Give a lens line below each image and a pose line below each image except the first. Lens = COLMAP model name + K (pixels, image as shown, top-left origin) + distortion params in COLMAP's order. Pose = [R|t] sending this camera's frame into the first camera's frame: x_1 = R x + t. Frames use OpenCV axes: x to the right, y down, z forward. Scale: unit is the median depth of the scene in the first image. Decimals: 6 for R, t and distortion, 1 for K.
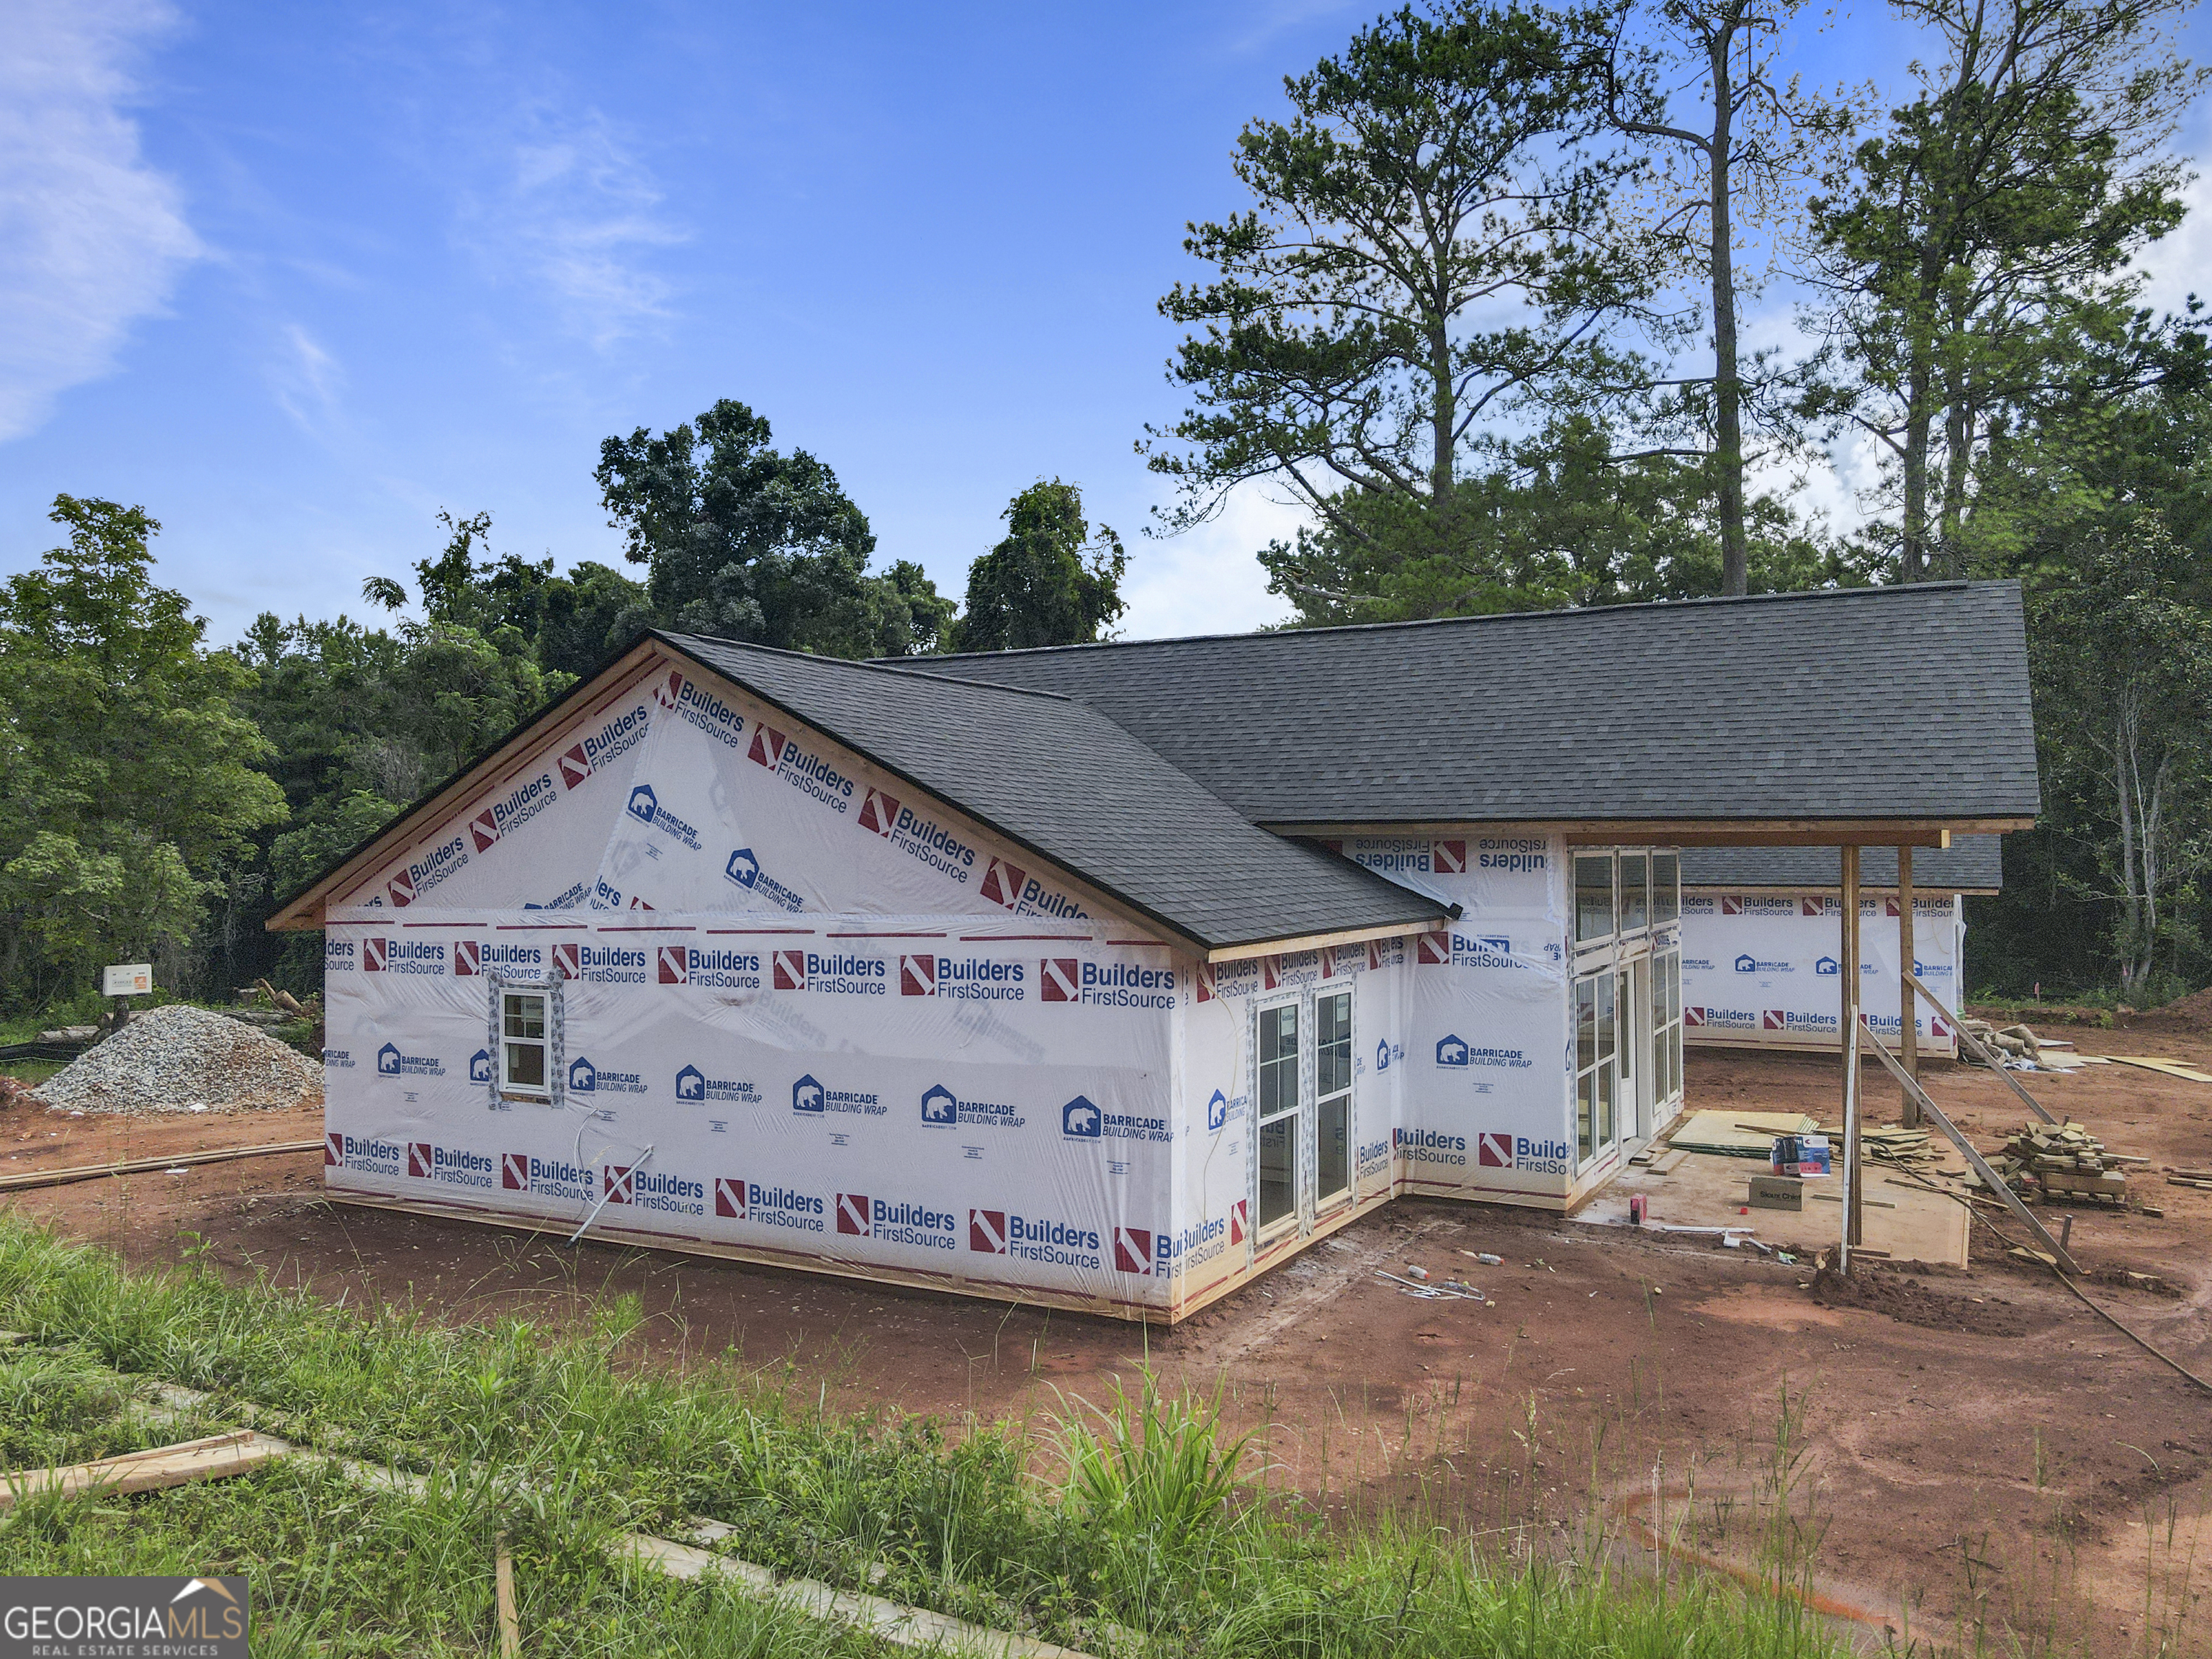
lens RADIAL K [[1578.9, 0, 1096.9], [0, 1578.9, 810.1], [0, 0, 1]] dist [0.030994, -0.018922]
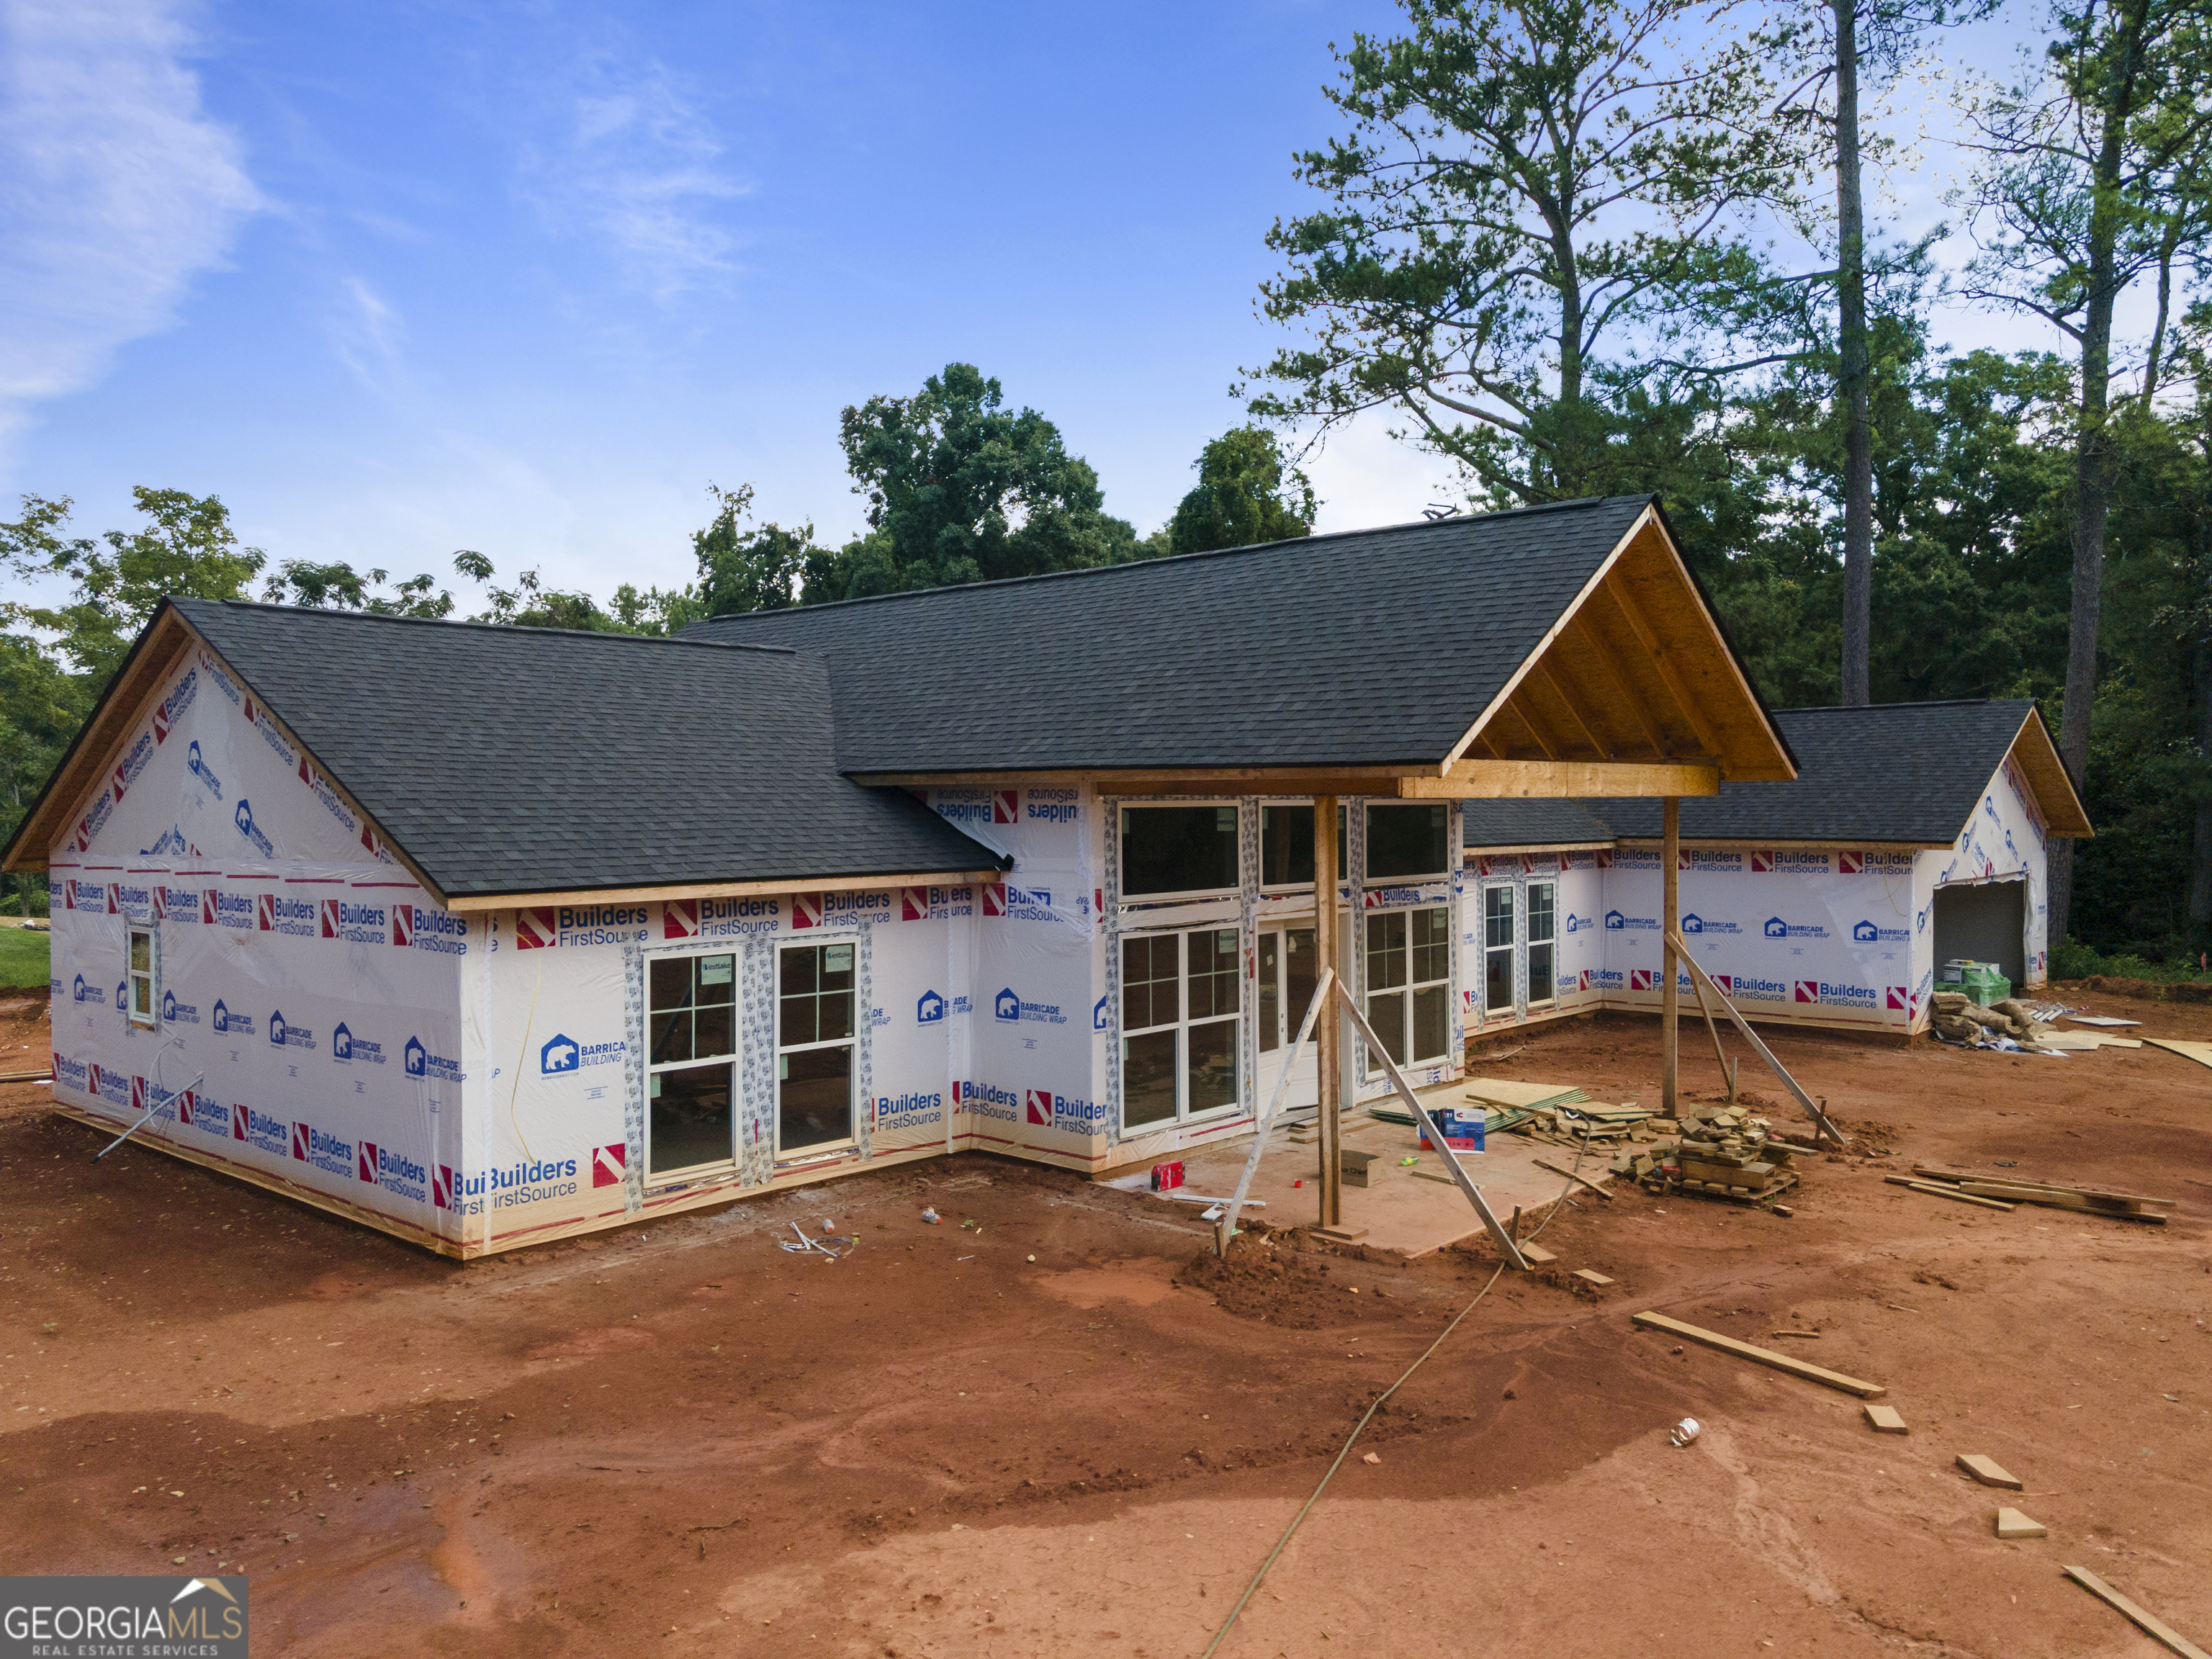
lens RADIAL K [[1578.9, 0, 1114.6], [0, 1578.9, 795.4], [0, 0, 1]] dist [0.030994, -0.018922]
pose [[0.973515, -0.001395, -0.228620, 0.308859], [0.006513, 0.999745, 0.021634, 0.001145], [0.228532, -0.022550, 0.973275, 0.042992]]
